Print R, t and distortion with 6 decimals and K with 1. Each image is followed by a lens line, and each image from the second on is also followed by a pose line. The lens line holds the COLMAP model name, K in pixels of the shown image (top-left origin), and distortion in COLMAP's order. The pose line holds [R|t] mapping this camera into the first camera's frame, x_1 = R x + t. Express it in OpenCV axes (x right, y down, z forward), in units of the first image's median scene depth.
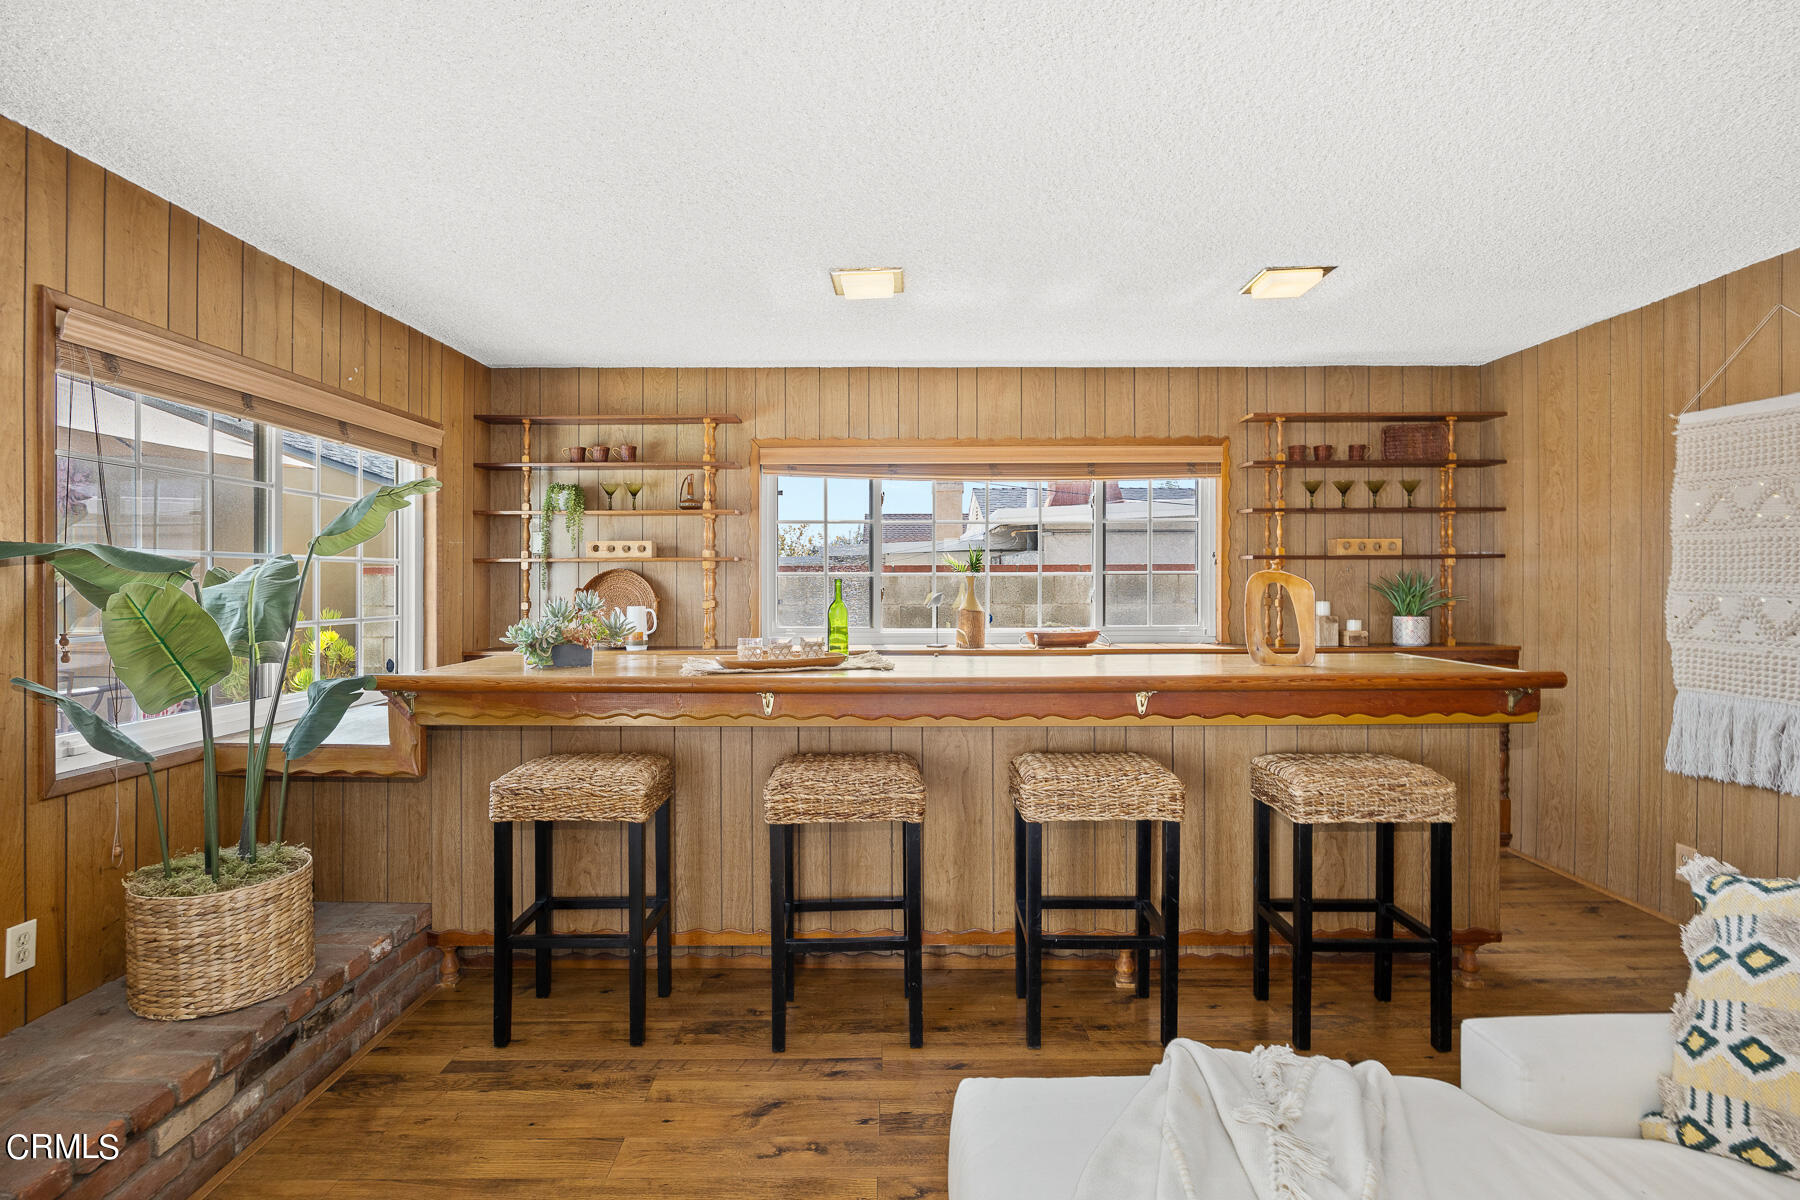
lens RADIAL K [[889.4, 0, 896.1], [0, 889.4, 581.1], [0, 0, 1]] dist [-0.000675, -0.000223]
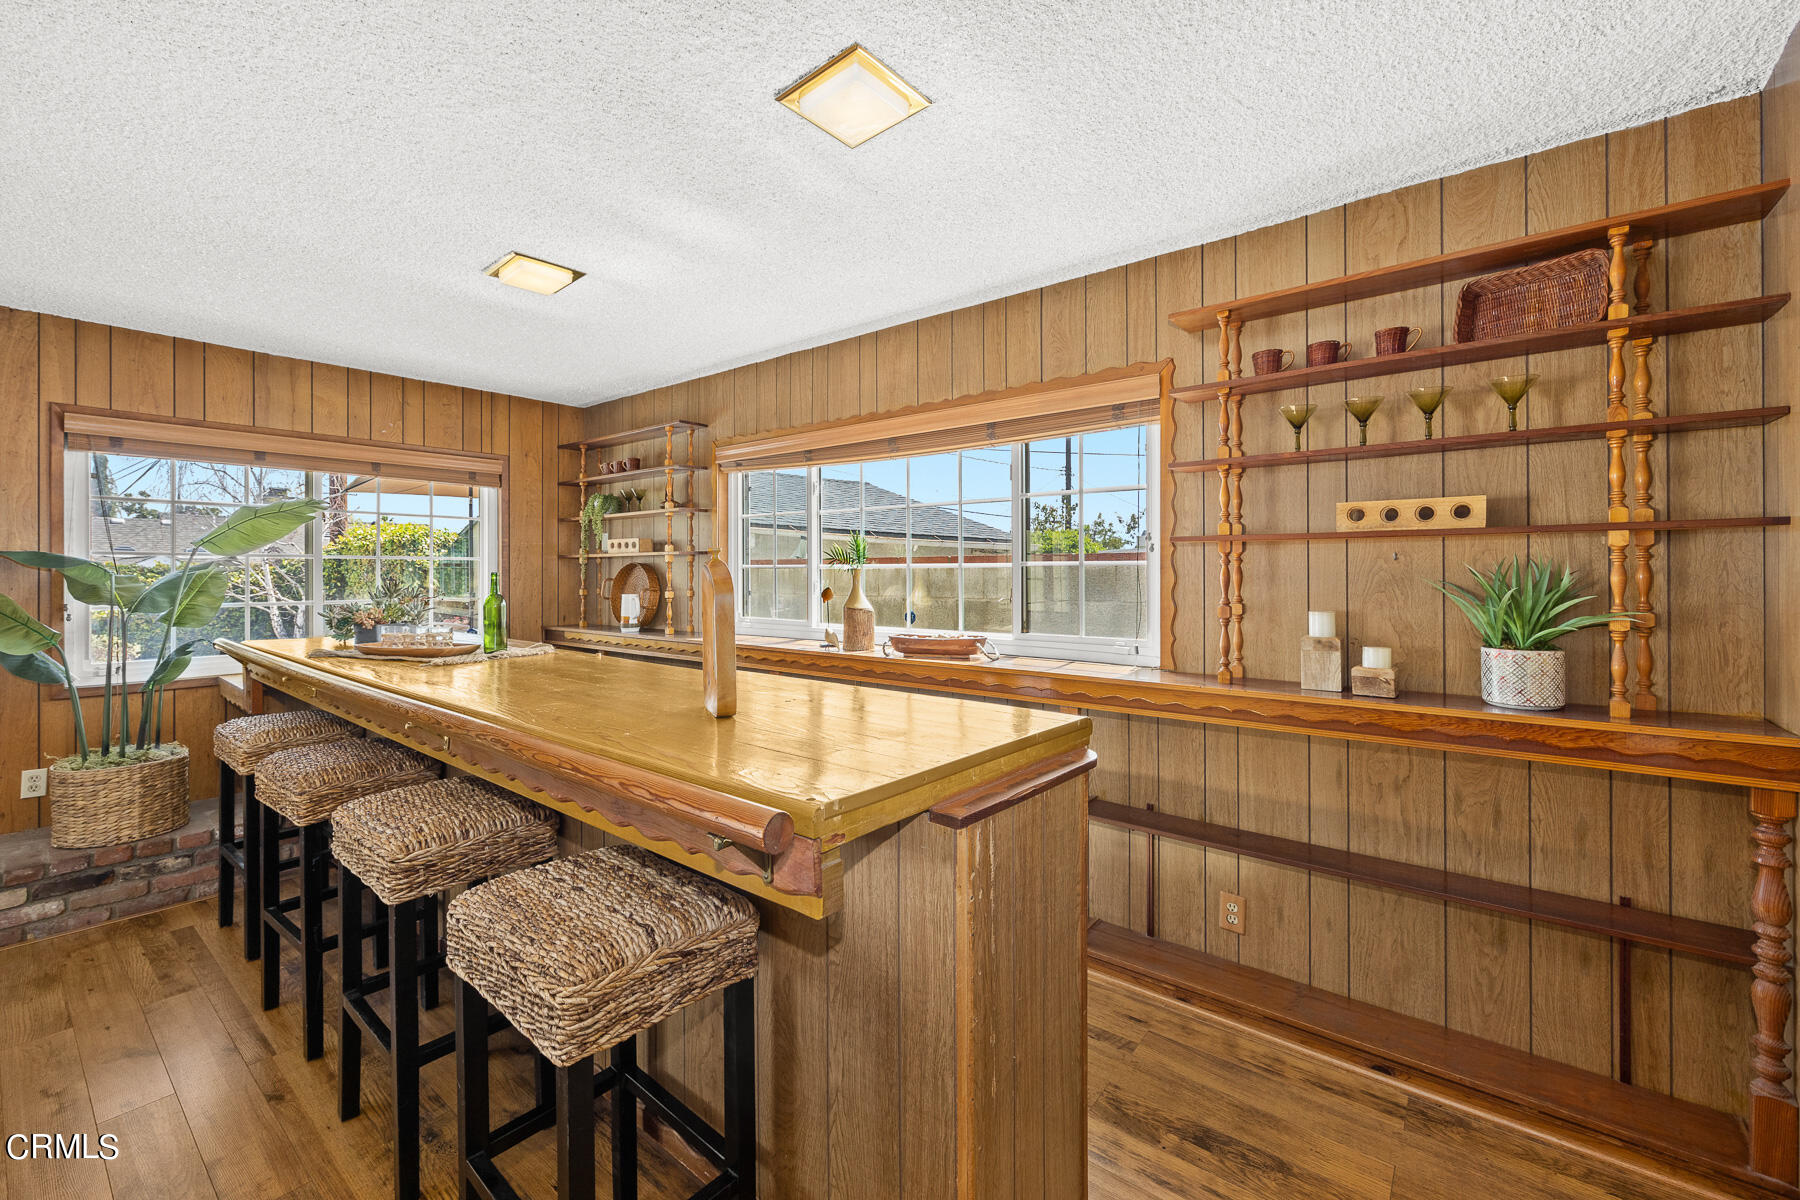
lens RADIAL K [[754.1, 0, 863.2], [0, 754.1, 568.0], [0, 0, 1]] dist [0.008427, -0.000064]
pose [[0.760308, -0.000222, -0.649562, 0.573077], [-0.002640, 0.999991, -0.003433, -0.003721], [0.649557, 0.004325, 0.760301, 0.429836]]
